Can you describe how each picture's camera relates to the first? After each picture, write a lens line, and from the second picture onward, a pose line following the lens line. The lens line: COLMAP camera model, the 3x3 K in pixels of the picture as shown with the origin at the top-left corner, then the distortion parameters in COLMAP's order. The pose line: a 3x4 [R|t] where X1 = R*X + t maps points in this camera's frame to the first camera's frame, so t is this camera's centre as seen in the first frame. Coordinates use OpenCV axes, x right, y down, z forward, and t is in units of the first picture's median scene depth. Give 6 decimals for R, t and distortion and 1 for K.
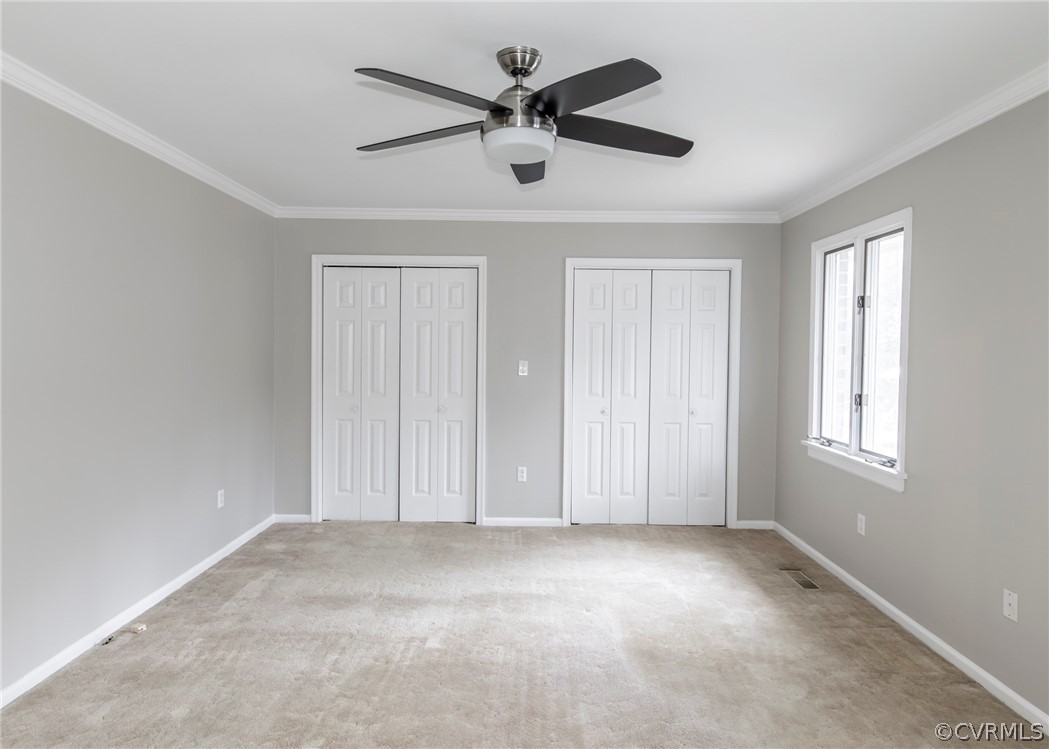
lens RADIAL K [[627.7, 0, 525.8], [0, 627.7, 368.6], [0, 0, 1]] dist [0.007752, -0.005977]
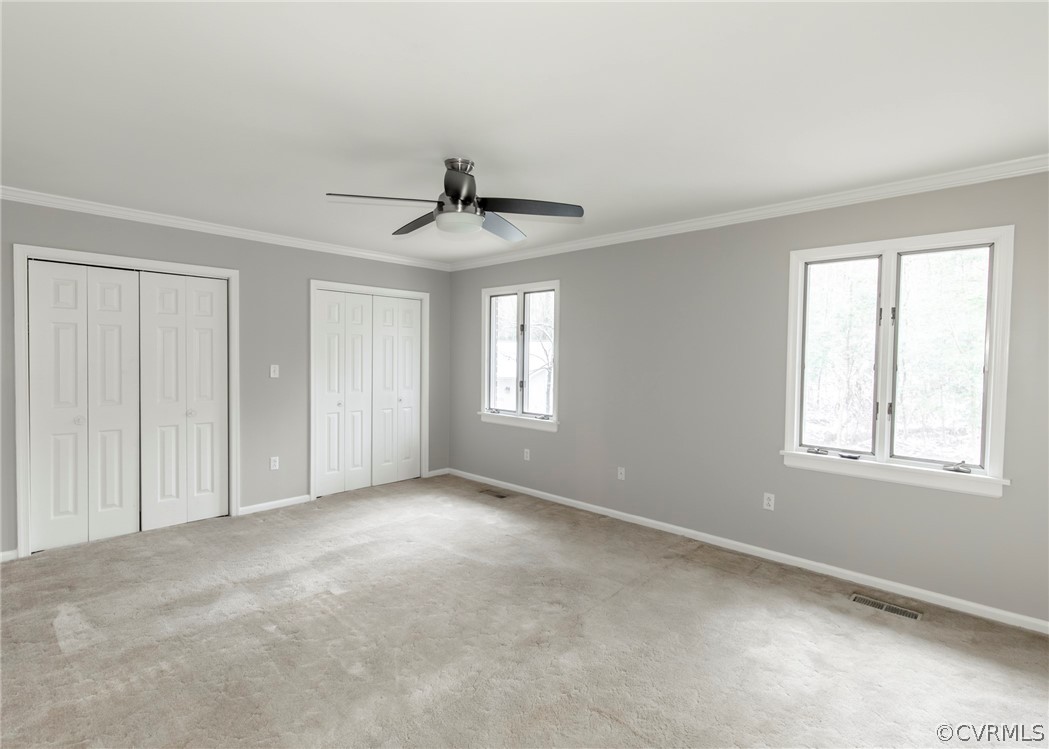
lens RADIAL K [[519.7, 0, 524.4], [0, 519.7, 373.9], [0, 0, 1]] dist [0.002190, -0.000468]
pose [[0.678608, -0.028934, 0.733930, -0.456946], [0.020577, 0.999581, 0.020380, -0.006662], [-0.734212, 0.001272, 0.678919, 0.017320]]
